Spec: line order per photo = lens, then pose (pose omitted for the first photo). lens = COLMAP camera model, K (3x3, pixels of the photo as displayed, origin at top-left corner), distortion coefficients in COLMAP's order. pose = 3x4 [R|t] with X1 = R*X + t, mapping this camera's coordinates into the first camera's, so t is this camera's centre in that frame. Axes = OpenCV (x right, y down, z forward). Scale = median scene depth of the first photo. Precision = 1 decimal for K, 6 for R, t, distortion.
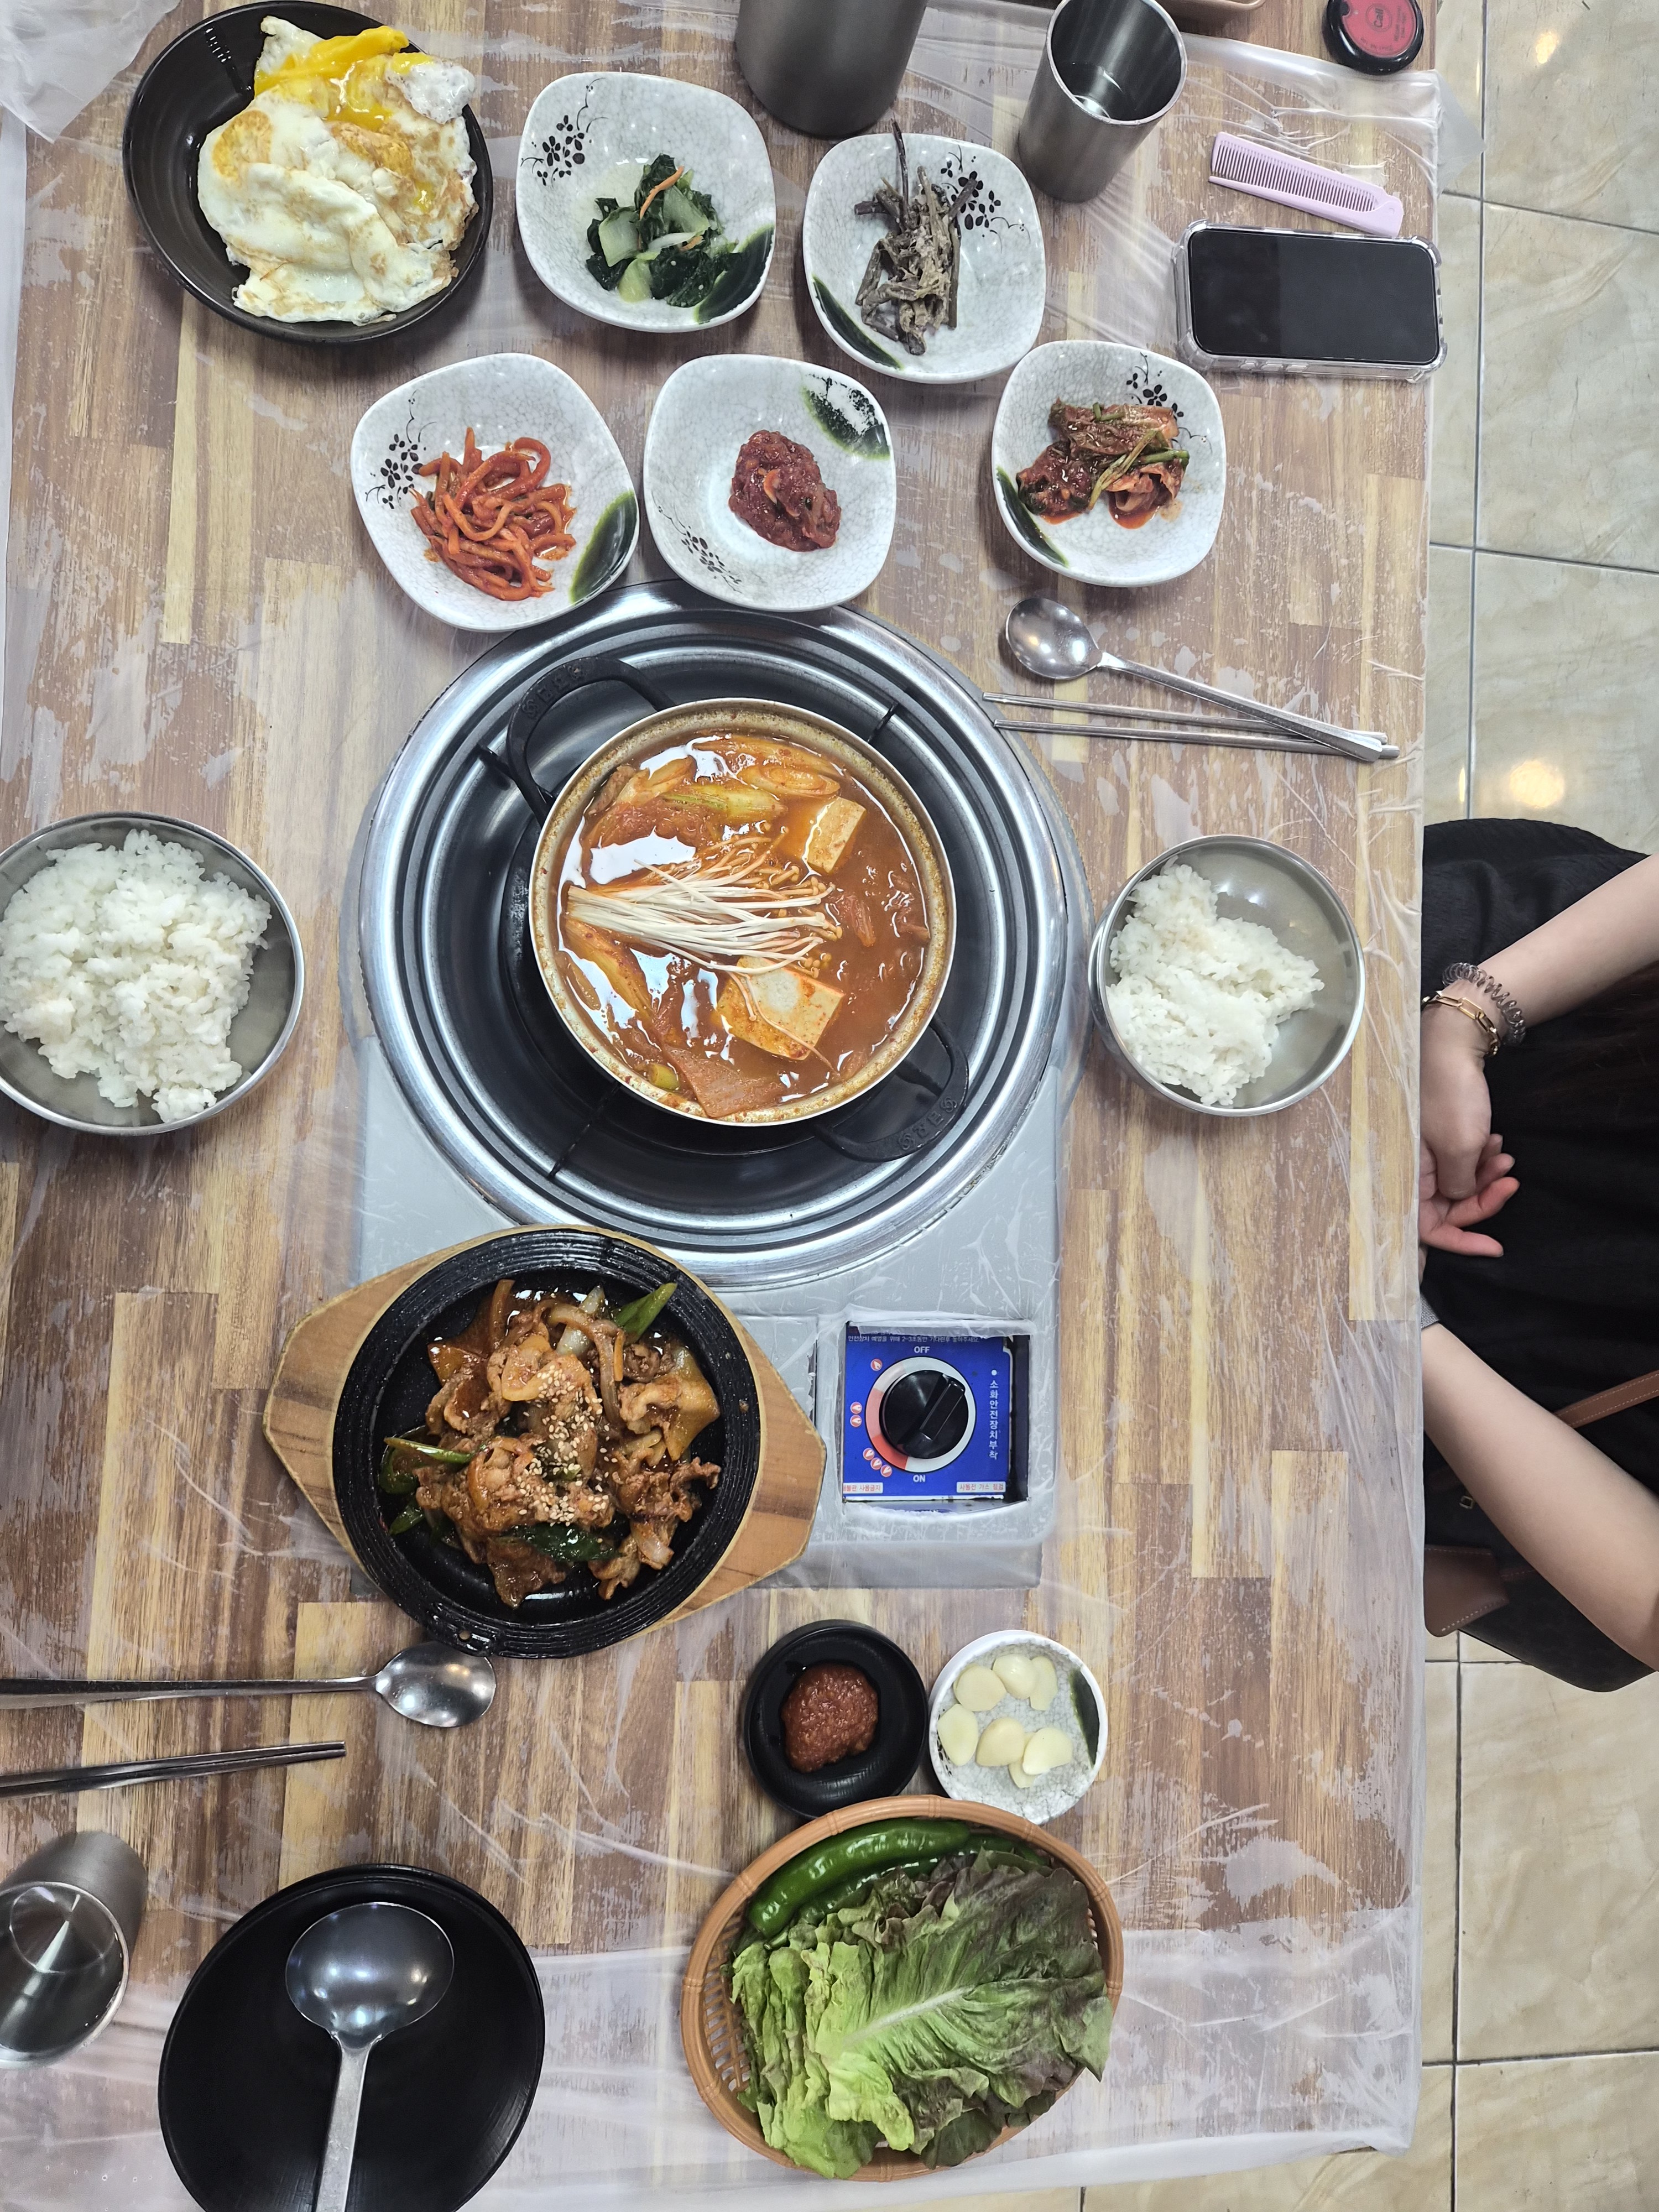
lens RADIAL K [[1492.2, 0, 826.9], [0, 1492.2, 1119.5], [0, 0, 1]] dist [0.062757, -0.119378]
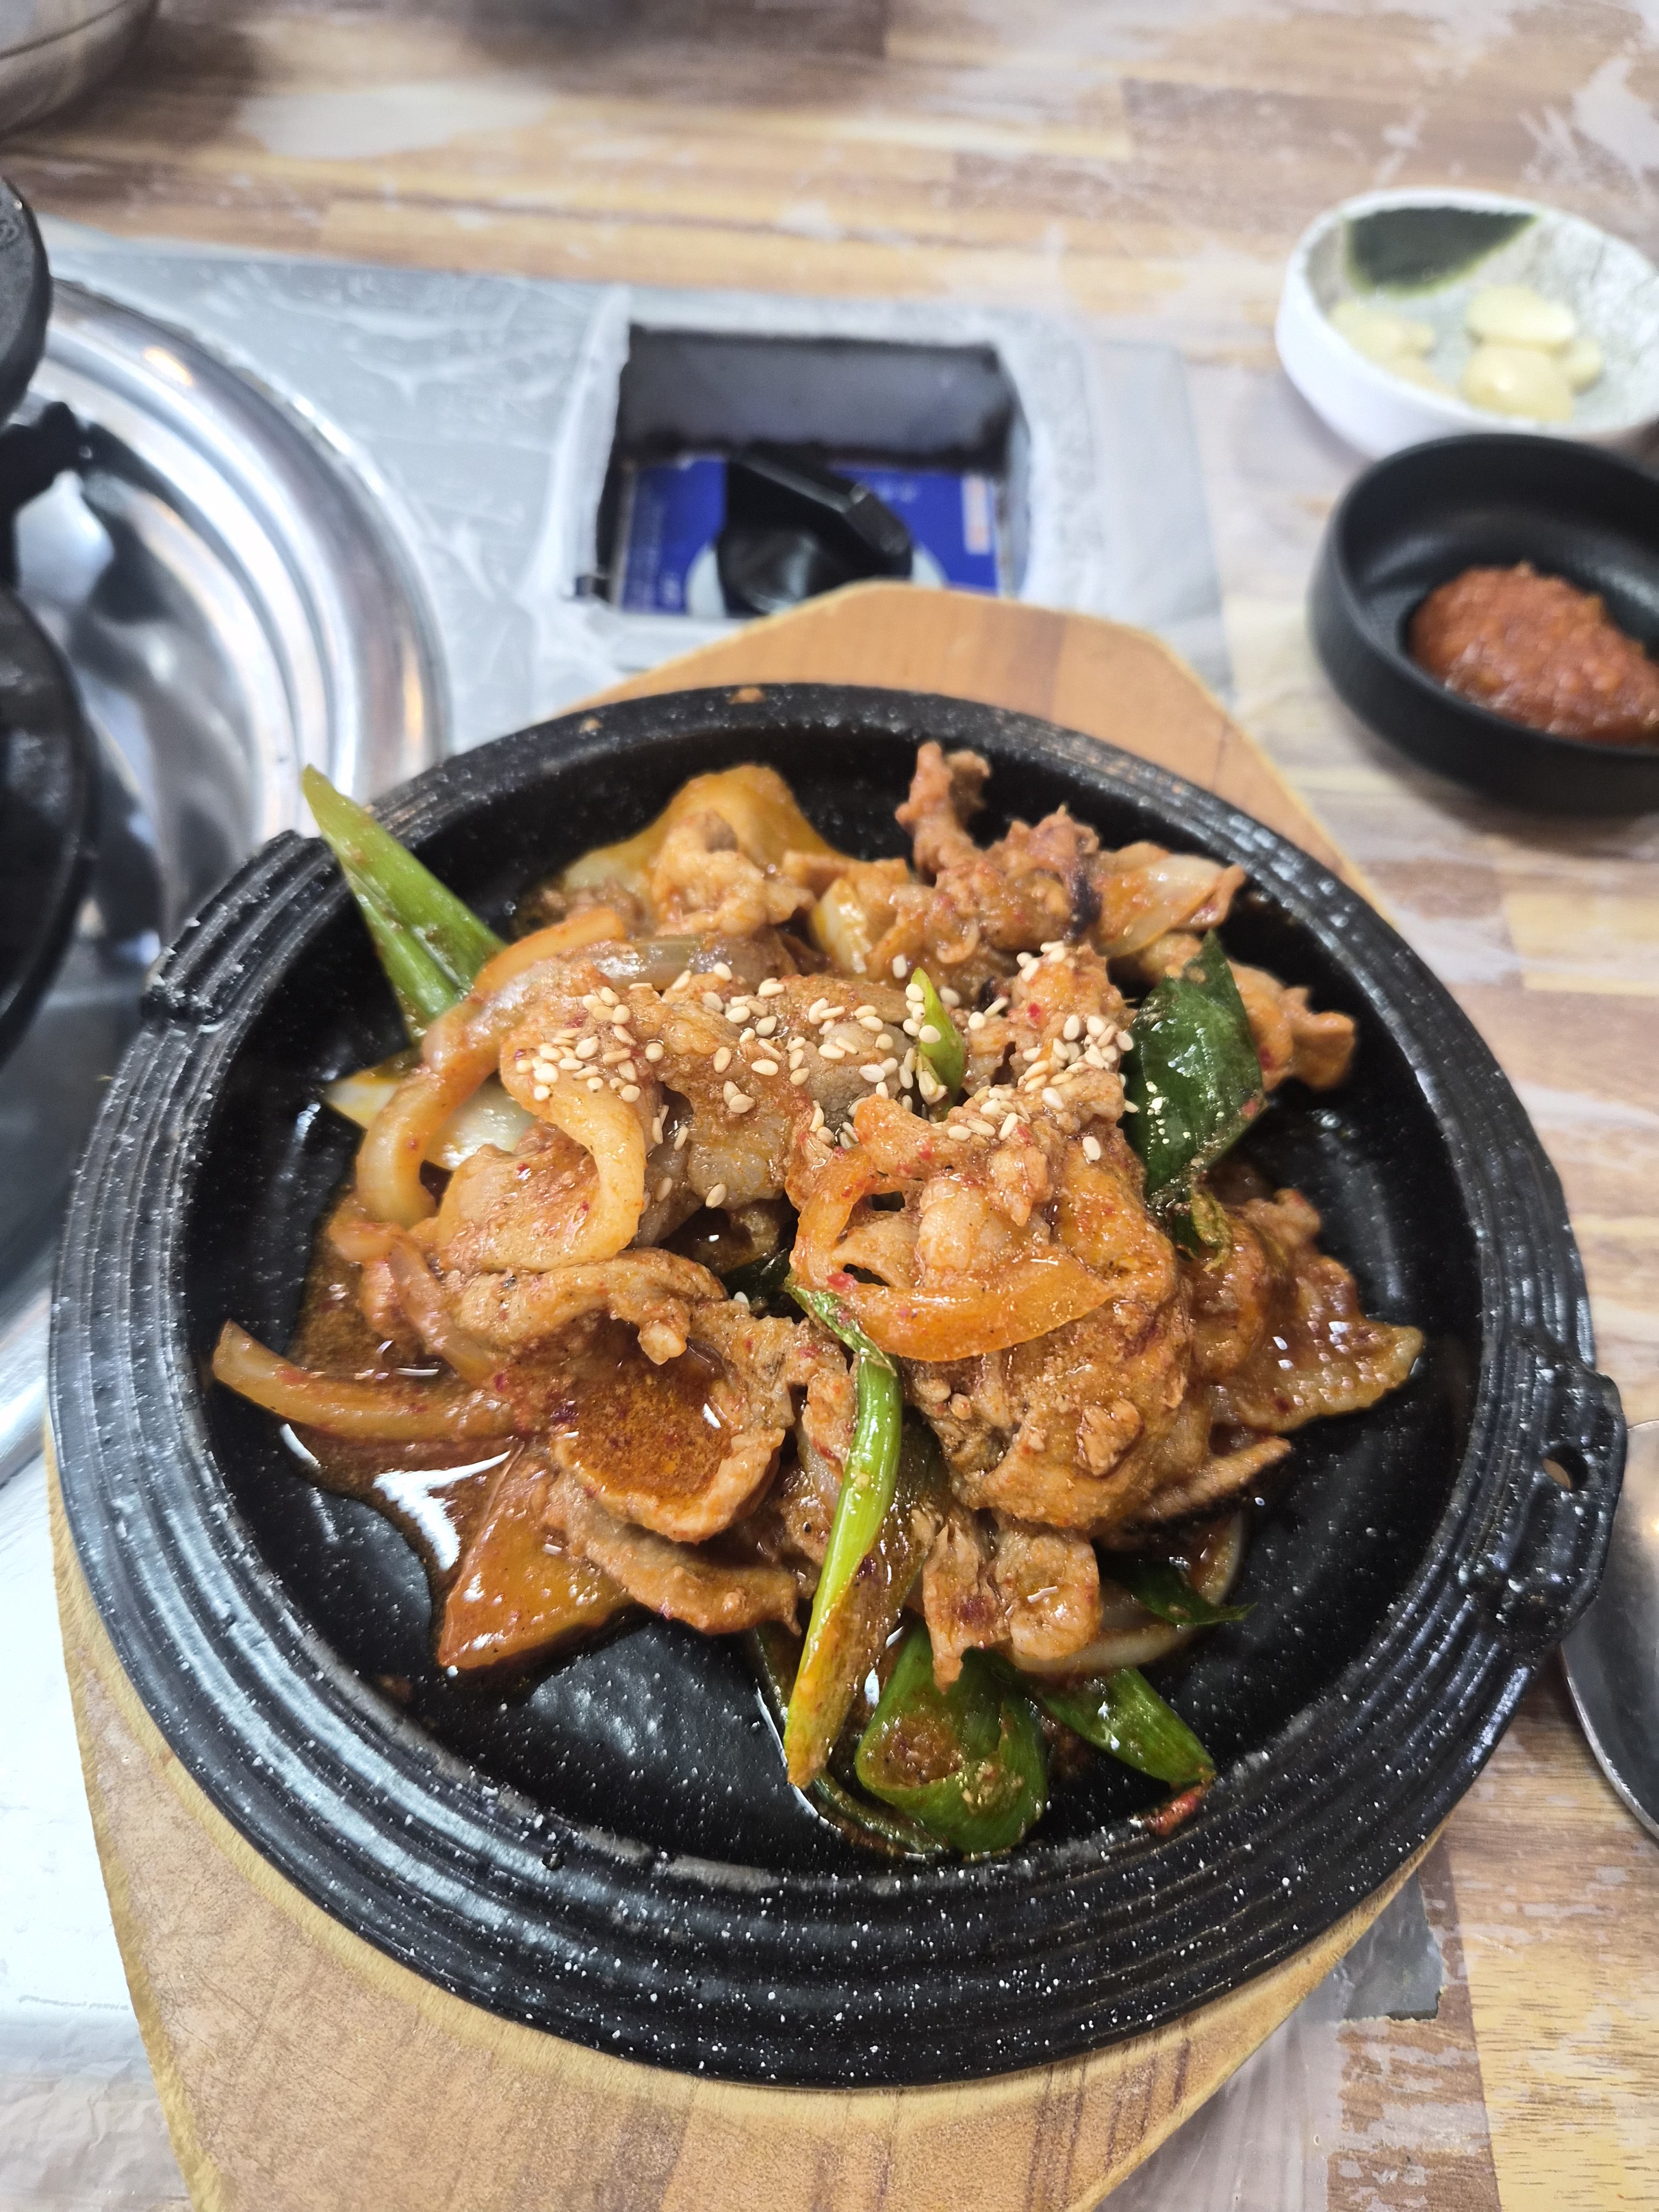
lens RADIAL K [[1492.2, 0, 826.9], [0, 1492.2, 1119.5], [0, 0, 1]] dist [0.062757, -0.119378]
pose [[-0.001785, -0.948385, 0.317117, -0.242515], [0.993938, 0.033177, 0.104815, 0.172293], [-0.109926, 0.315381, 0.942577, 0.689550]]
